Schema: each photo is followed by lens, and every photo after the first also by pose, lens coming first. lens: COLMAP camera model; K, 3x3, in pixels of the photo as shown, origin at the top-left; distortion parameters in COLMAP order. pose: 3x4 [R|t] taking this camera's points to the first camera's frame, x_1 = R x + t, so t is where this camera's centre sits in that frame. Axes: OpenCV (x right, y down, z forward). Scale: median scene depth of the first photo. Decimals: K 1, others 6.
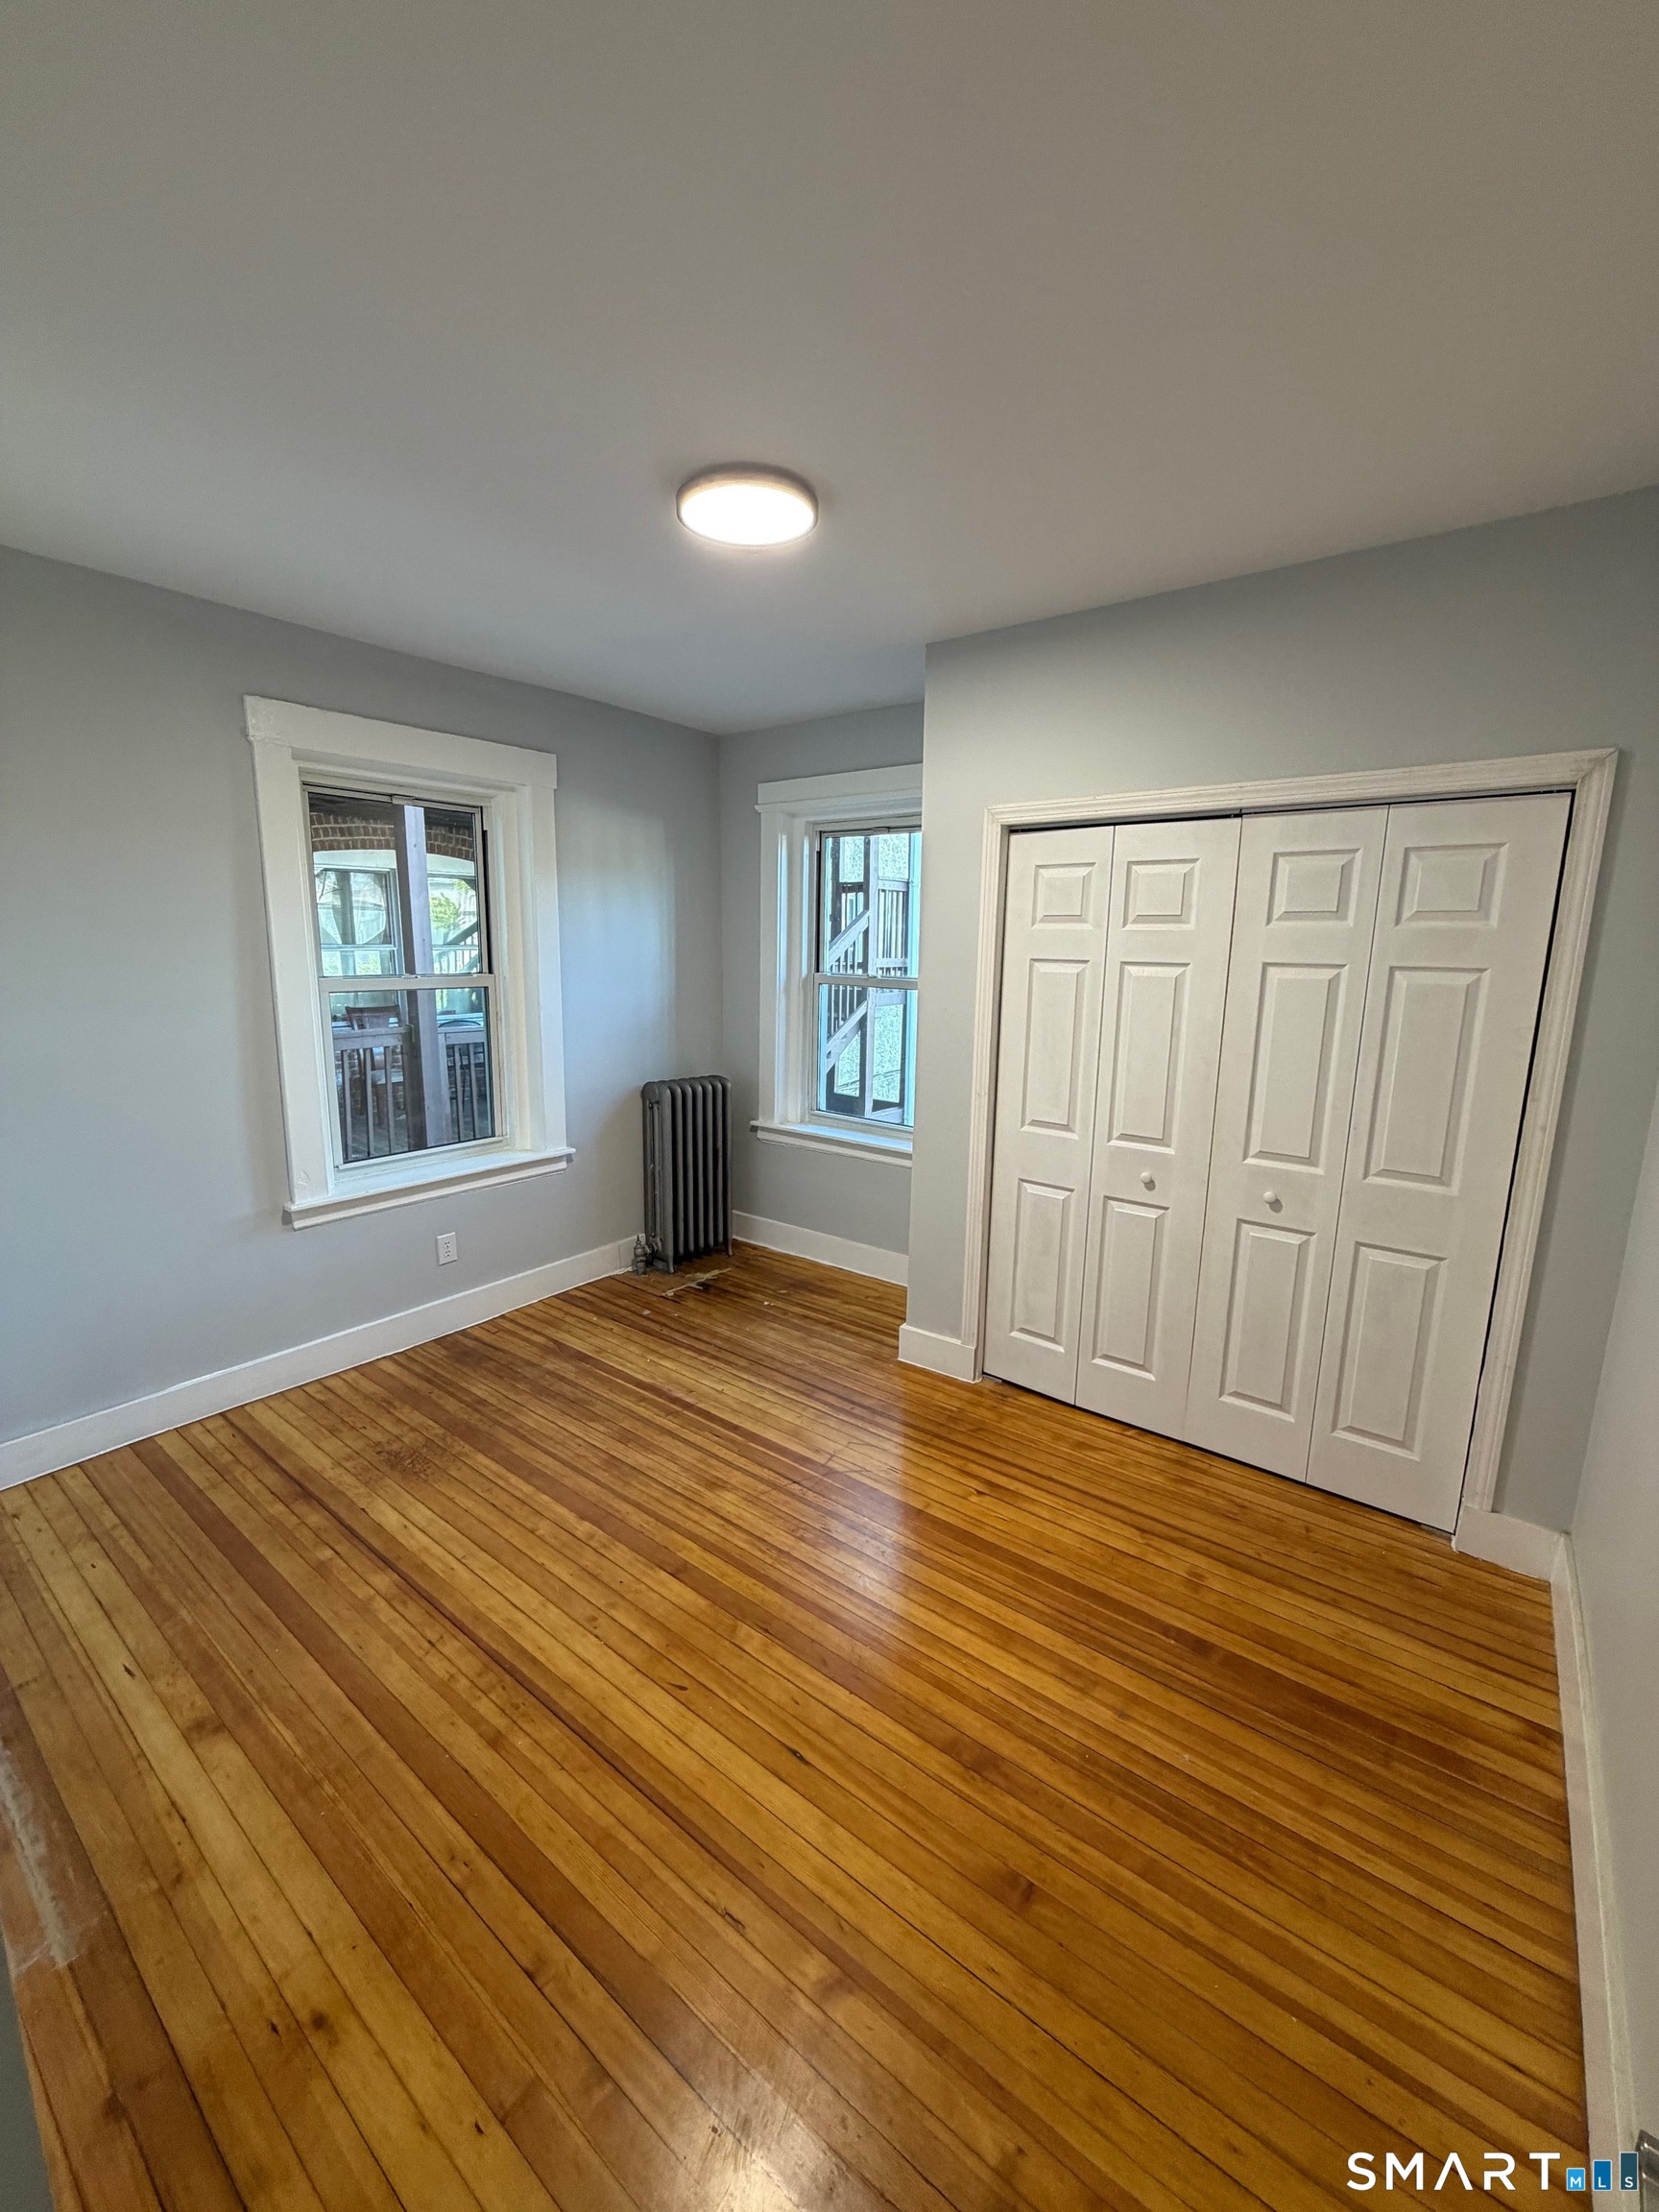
lens RADIAL K [[881.3, 0, 825.4], [0, 881.3, 1098.3], [0, 0, 1]] dist [0.000039, 0.000545]
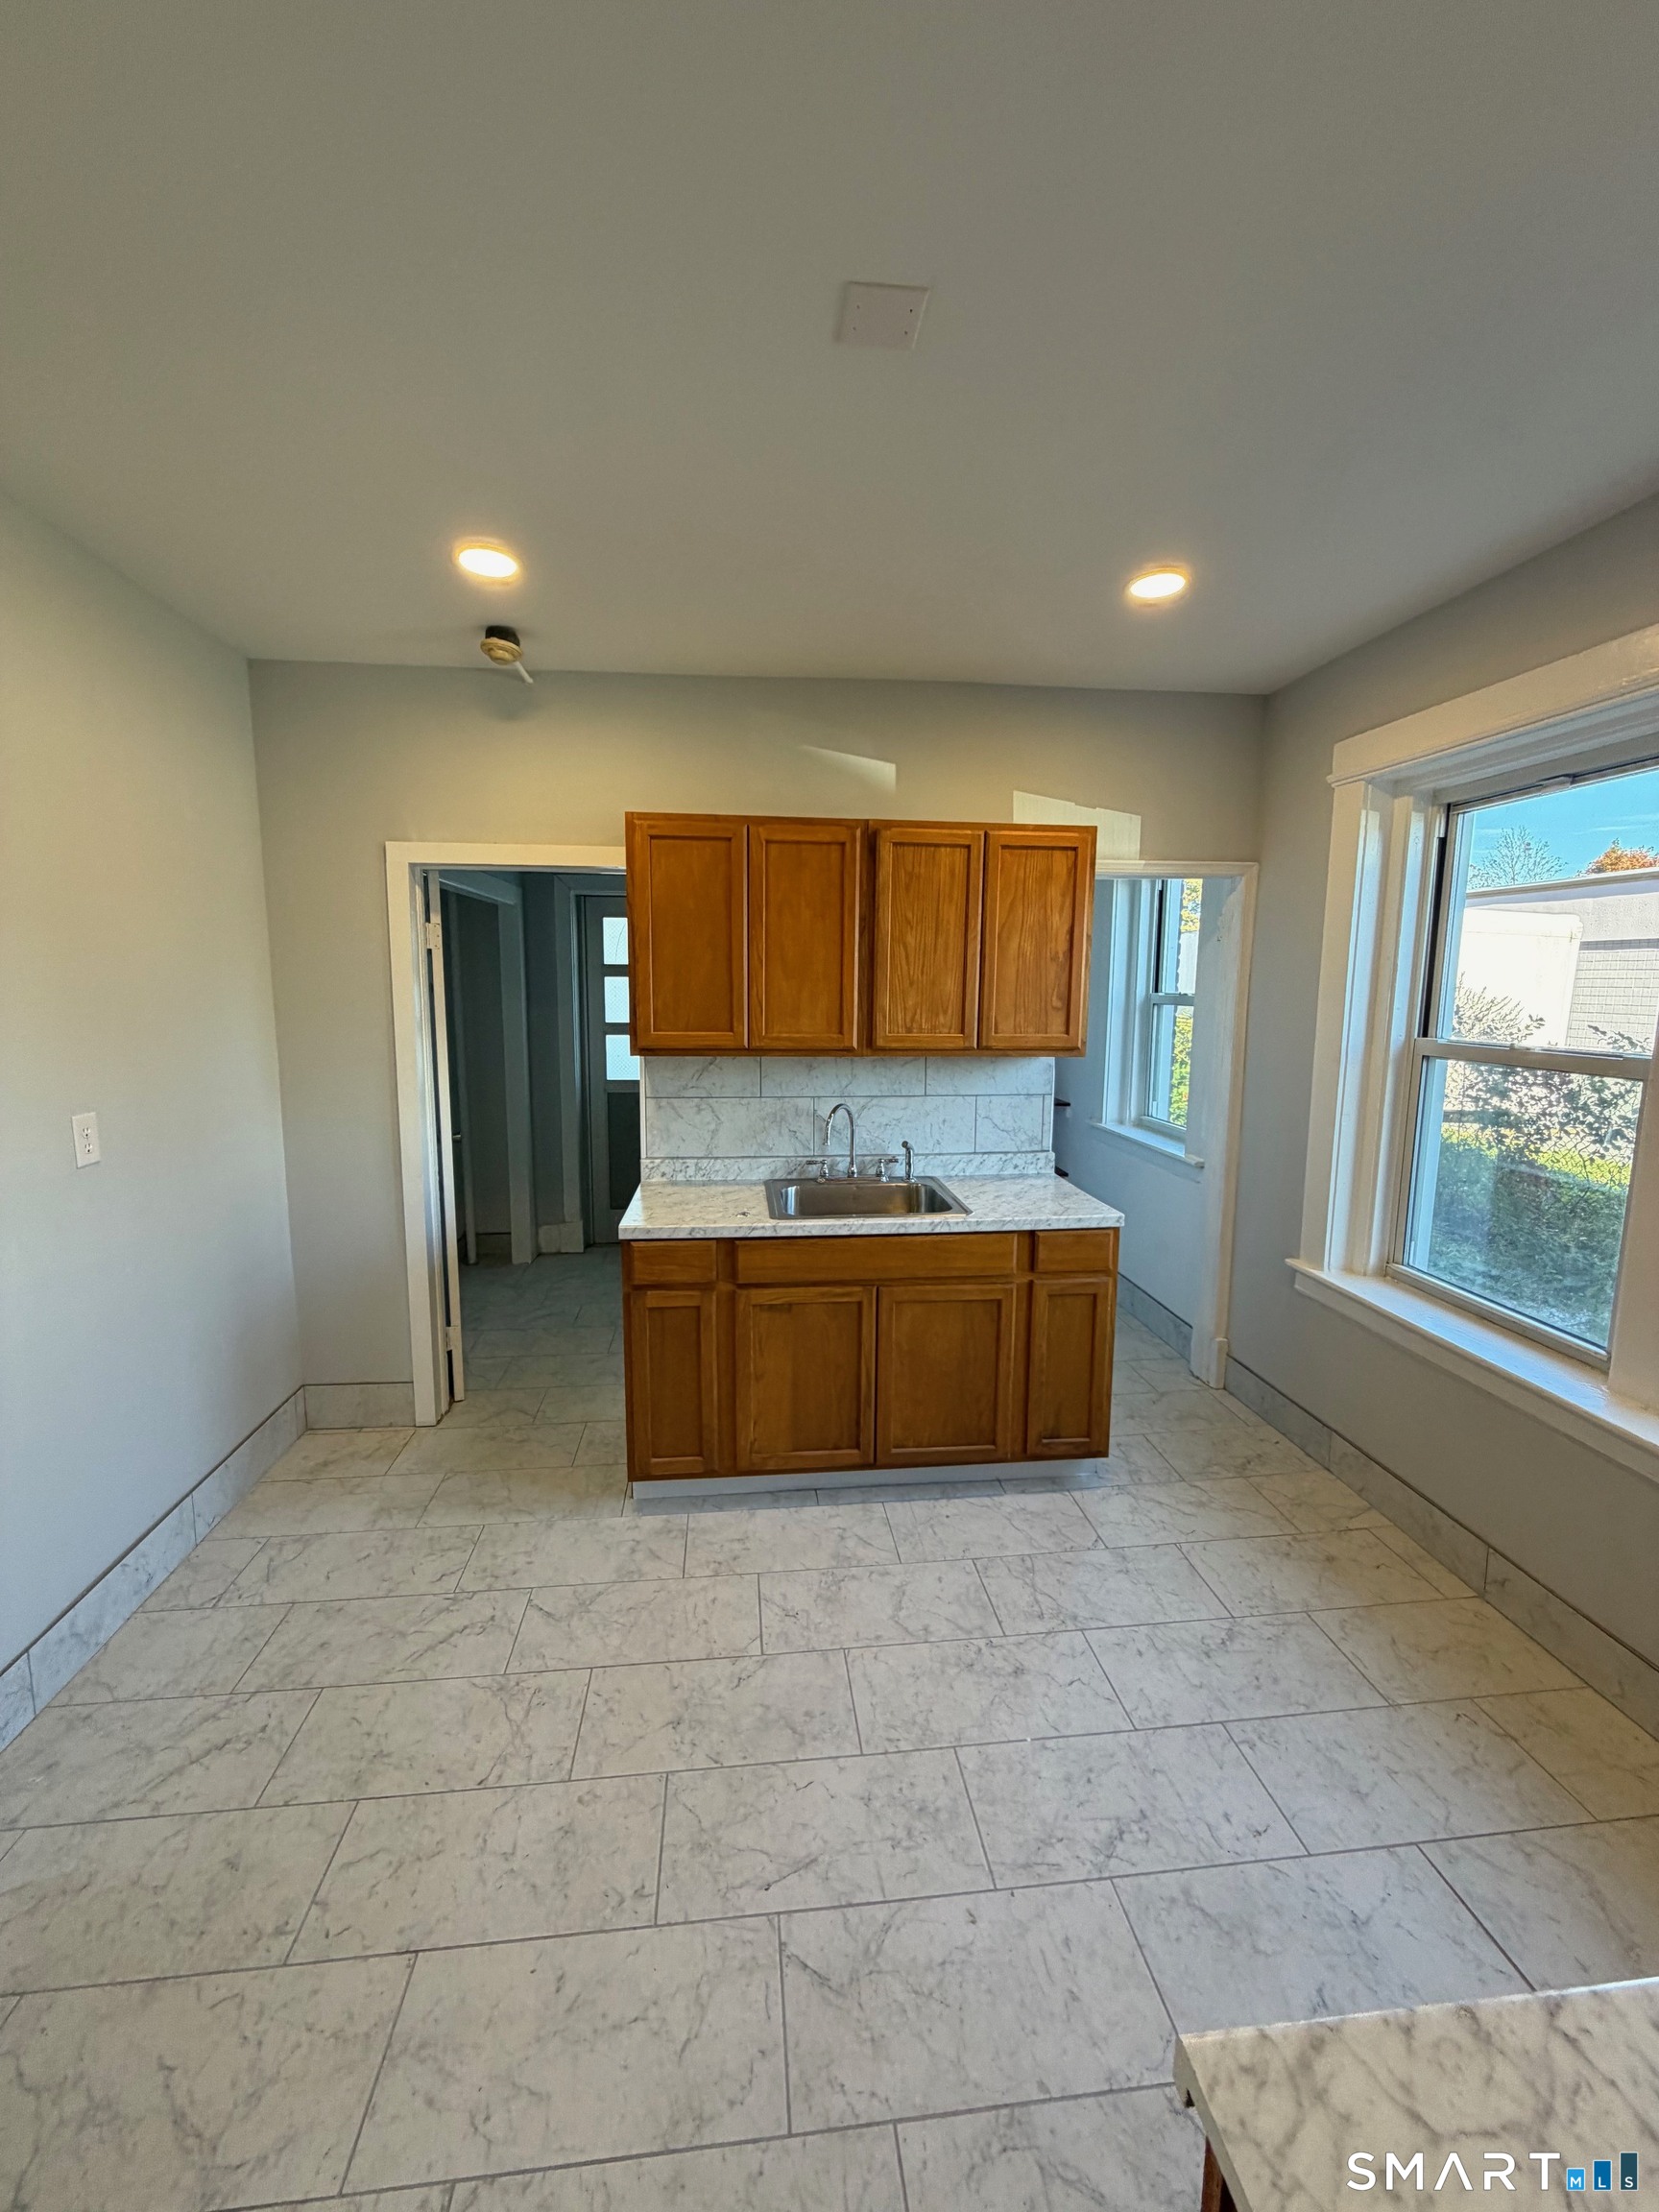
lens RADIAL K [[879.8, 0, 824.4], [0, 879.8, 1096.7], [0, 0, 1]] dist [0.001176, 0.000071]
pose [[0.691853, 0.082461, -0.717314, 0.141604], [-0.120948, 0.992656, -0.002541, -0.052414], [0.711836, 0.088515, 0.696745, 0.299262]]
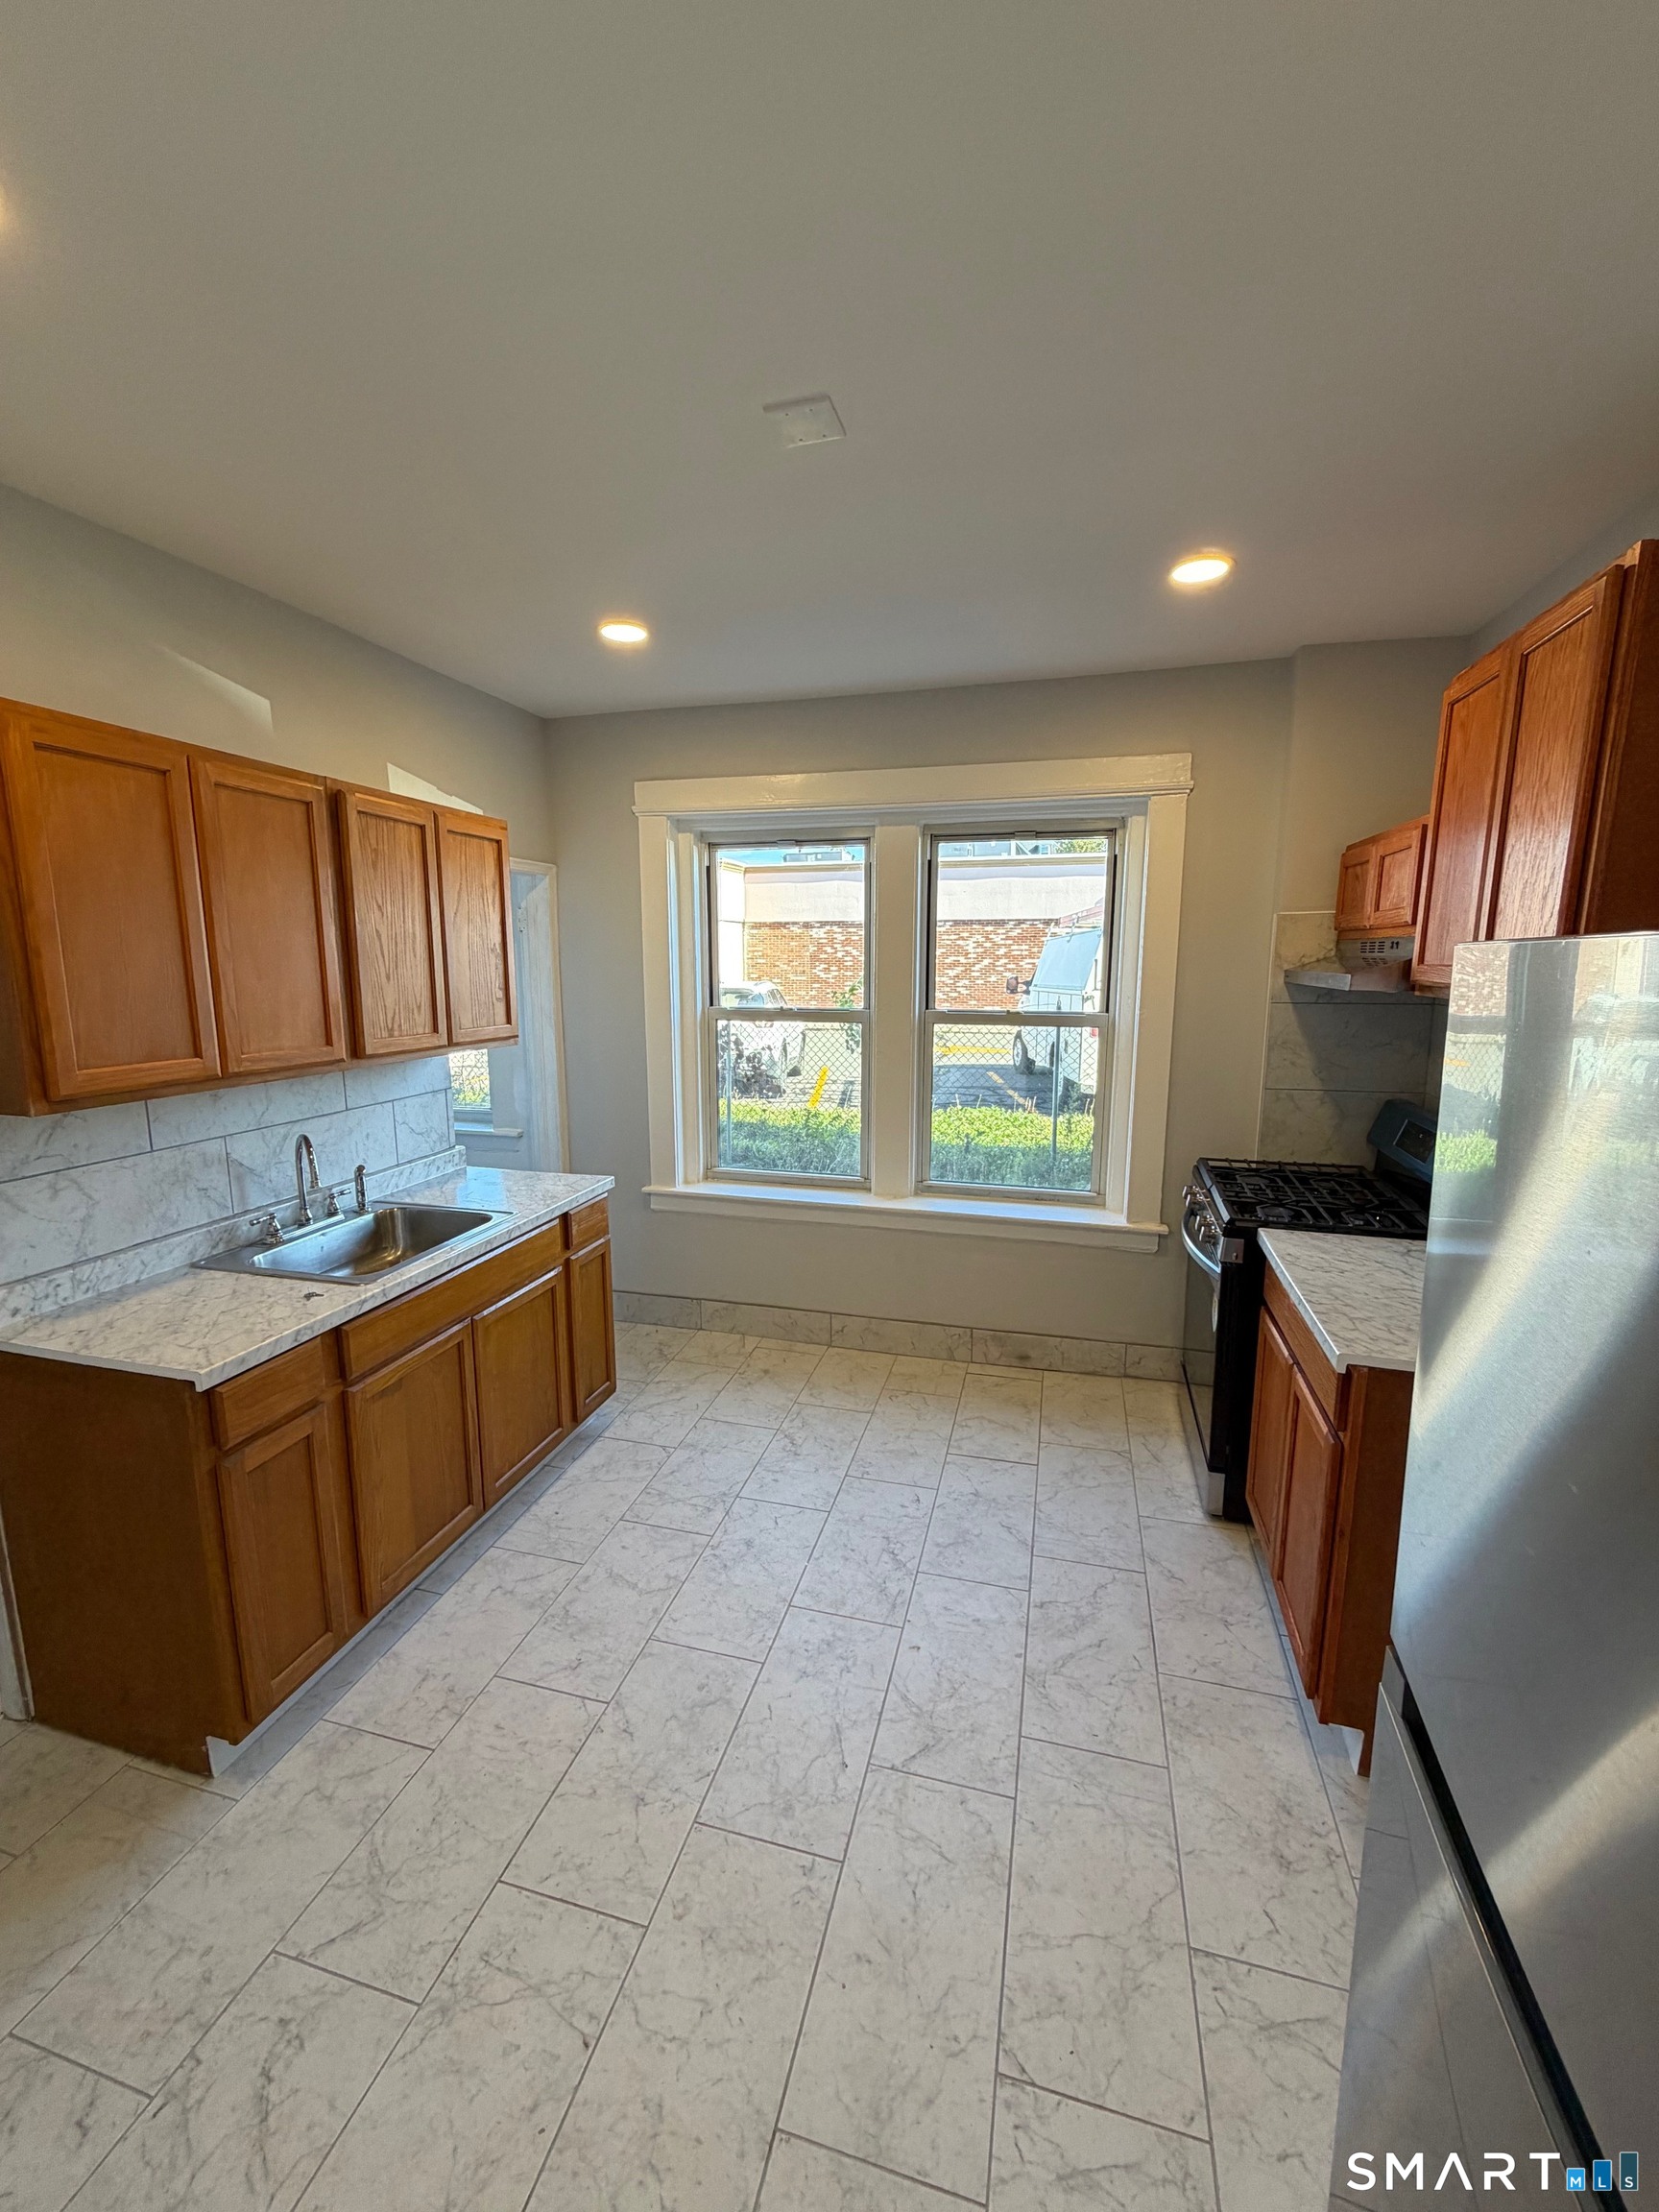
lens RADIAL K [[881.3, 0, 825.4], [0, 881.3, 1098.3], [0, 0, 1]] dist [0.000039, 0.000545]
pose [[0.926441, -0.077215, 0.368436, -0.230121], [0.082251, 0.996610, 0.002043, -0.047286], [-0.367344, 0.028412, 0.929651, 0.172076]]
